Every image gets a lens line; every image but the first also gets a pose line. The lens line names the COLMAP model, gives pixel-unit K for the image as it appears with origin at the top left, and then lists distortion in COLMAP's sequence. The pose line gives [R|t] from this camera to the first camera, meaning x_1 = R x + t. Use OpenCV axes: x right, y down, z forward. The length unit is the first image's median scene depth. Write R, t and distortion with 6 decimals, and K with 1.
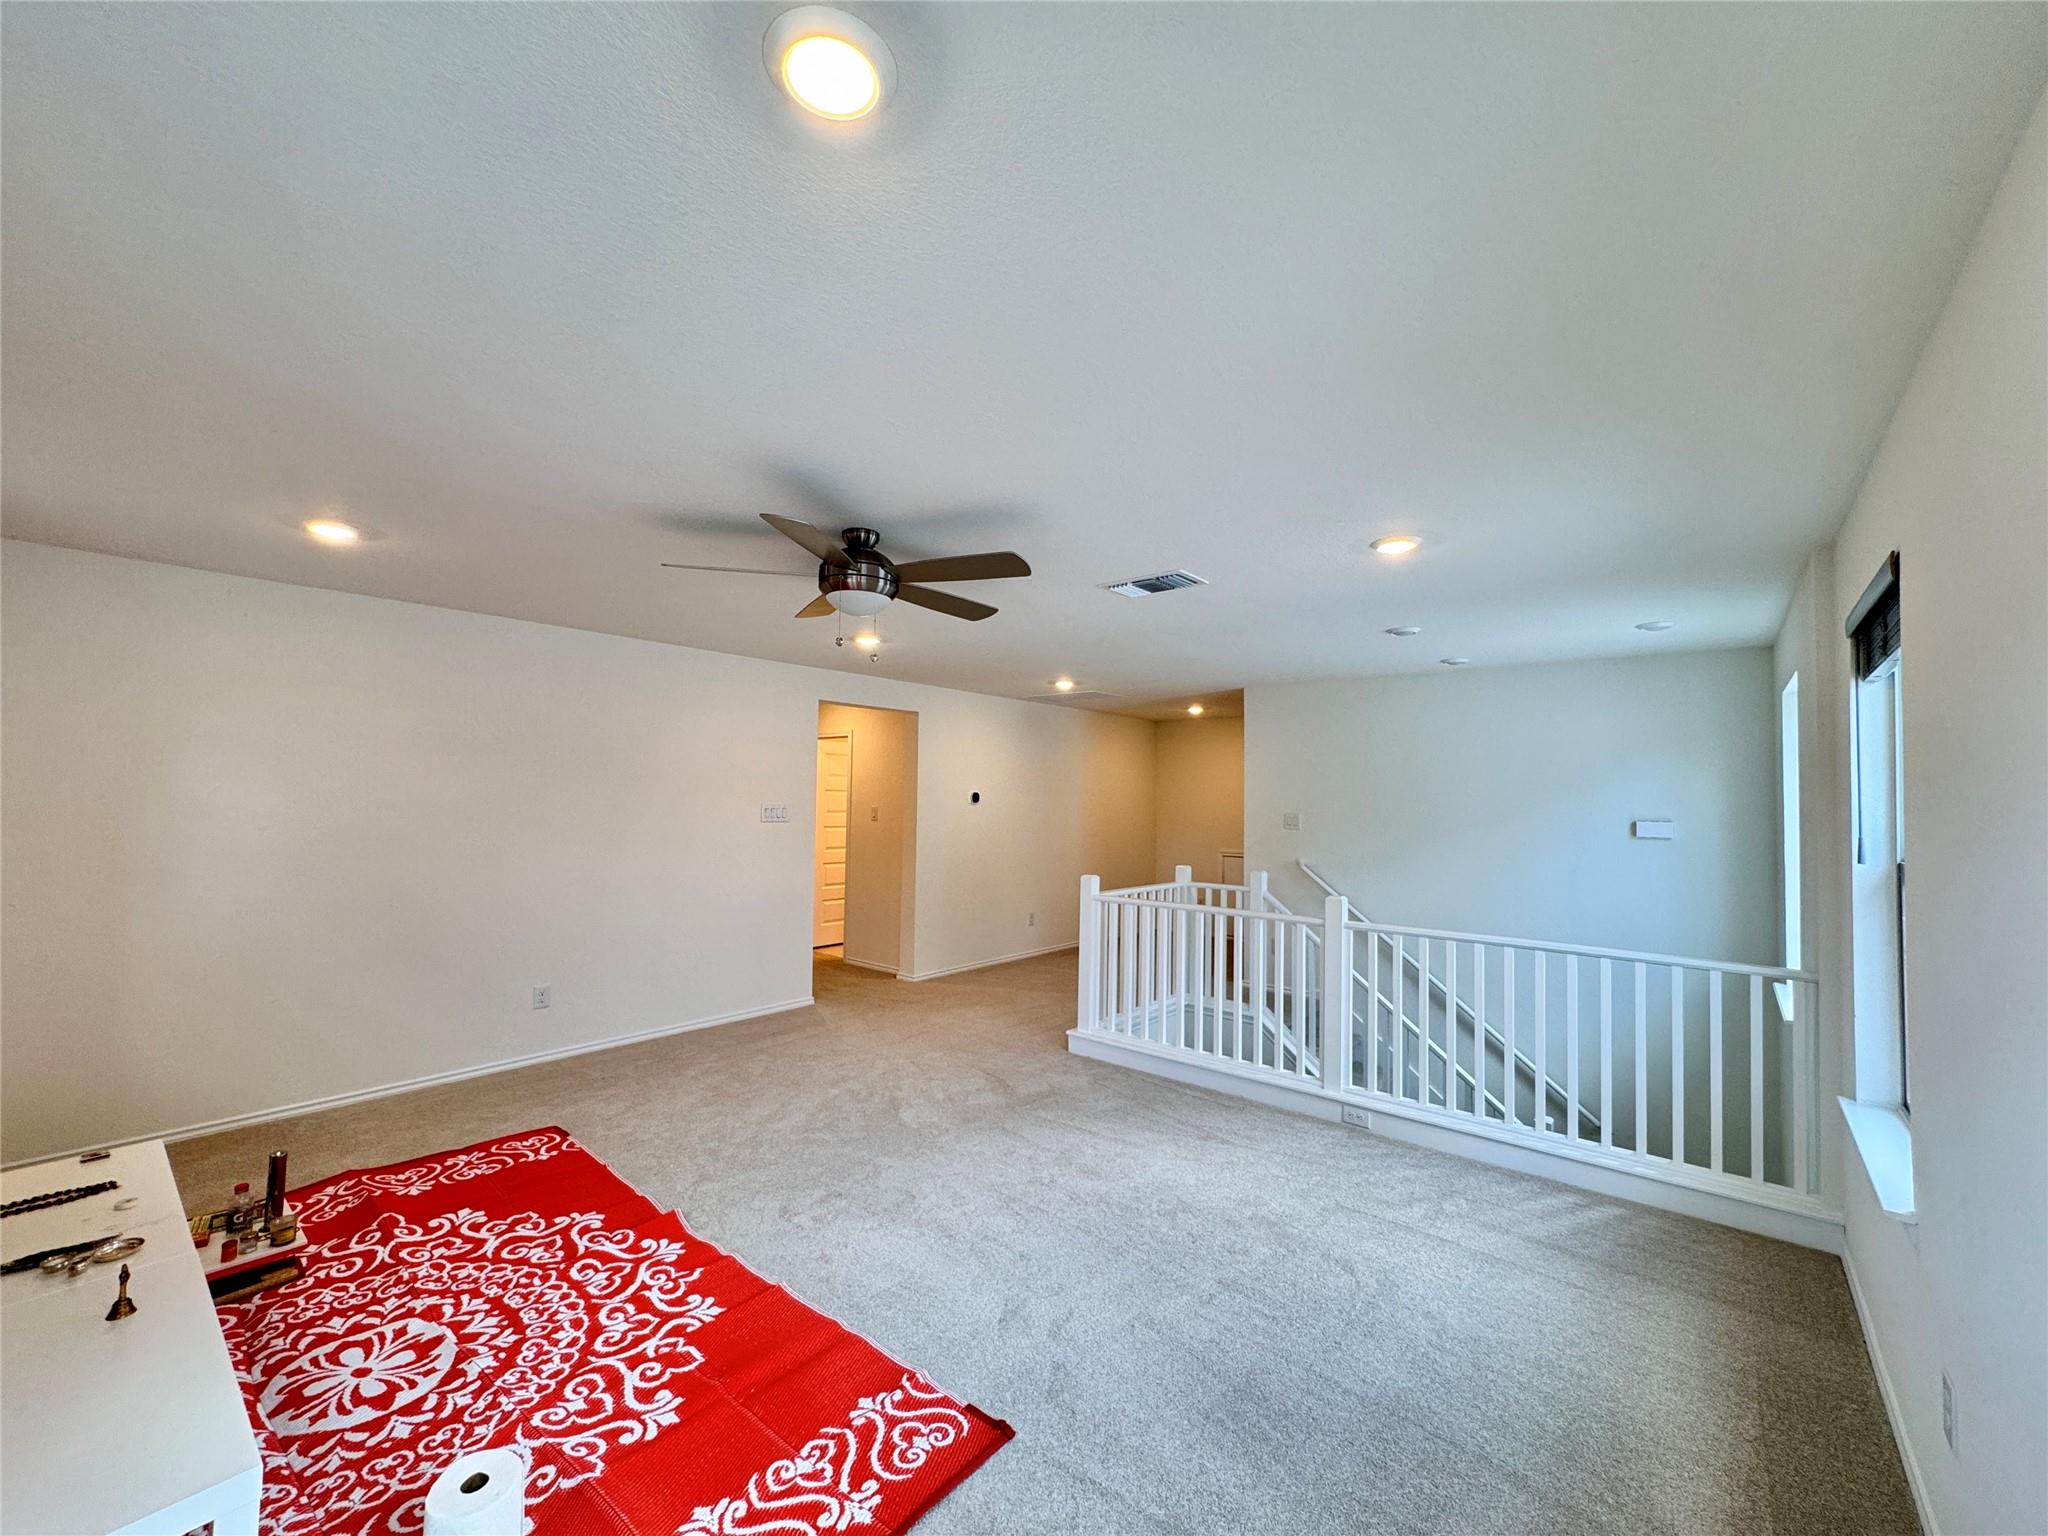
lens RADIAL K [[819.1, 0, 1032.8], [0, 819.1, 772.2], [0, 0, 1]] dist [-0.004017, 0.001143]
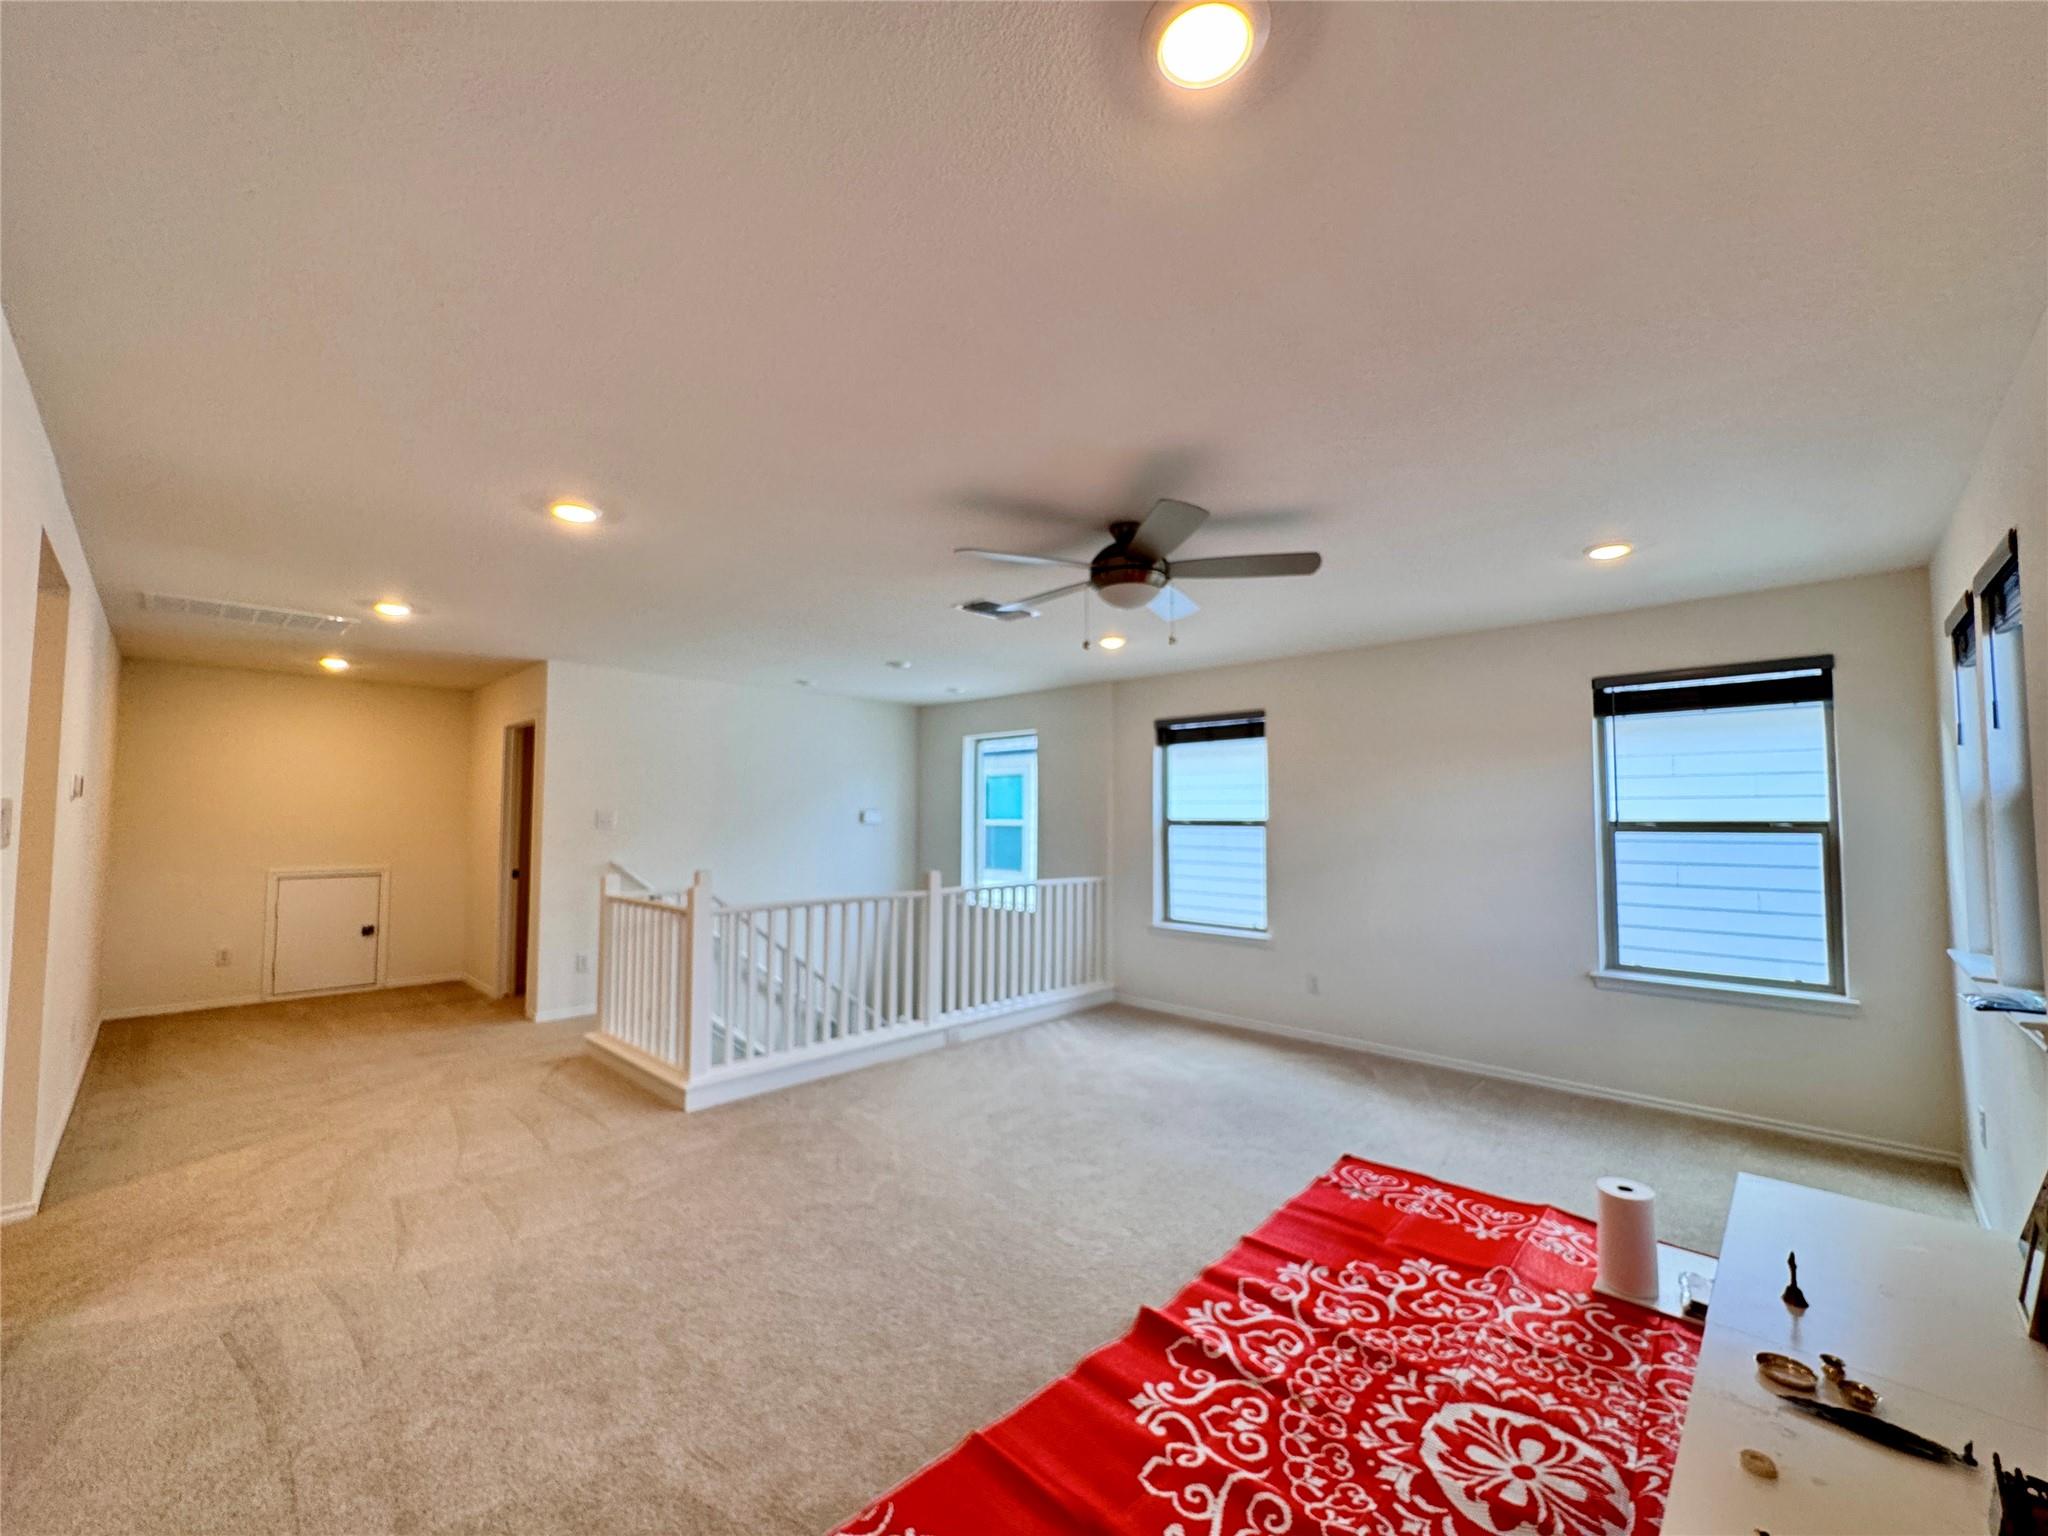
lens RADIAL K [[819.1, 0, 1033.1], [0, 819.1, 769.9], [0, 0, 1]] dist [-0.004017, 0.001143]
pose [[0.068932, 0.037426, 0.996919, -1.710905], [-0.033577, 0.998817, -0.035175, 0.065460], [-0.997056, -0.031049, 0.070107, 1.460186]]
